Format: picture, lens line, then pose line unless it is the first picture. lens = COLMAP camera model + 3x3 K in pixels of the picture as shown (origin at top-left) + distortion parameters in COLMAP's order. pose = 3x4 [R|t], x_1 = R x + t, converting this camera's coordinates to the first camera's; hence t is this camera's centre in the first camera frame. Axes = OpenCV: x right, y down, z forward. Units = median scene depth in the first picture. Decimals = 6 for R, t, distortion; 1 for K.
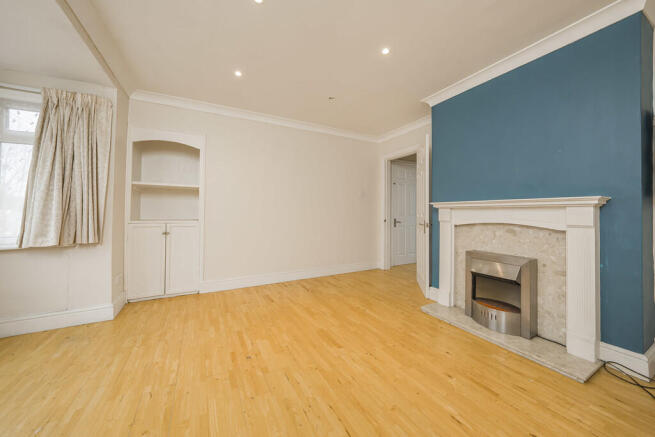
lens RADIAL K [[229.6, 0, 327.5], [0, 229.6, 218.5], [0, 0, 1]] dist [-0.000514, -0.000035]
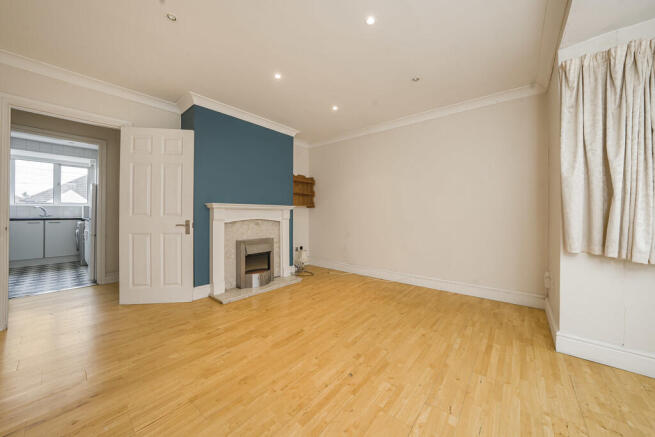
lens RADIAL K [[229.6, 0, 327.5], [0, 229.6, 218.5], [0, 0, 1]] dist [-0.000514, -0.000035]
pose [[-0.360308, -0.016337, 0.932690, -0.993362], [0.015217, 0.999611, 0.023388, -0.013972], [-0.932709, 0.022619, -0.359919, 1.227204]]
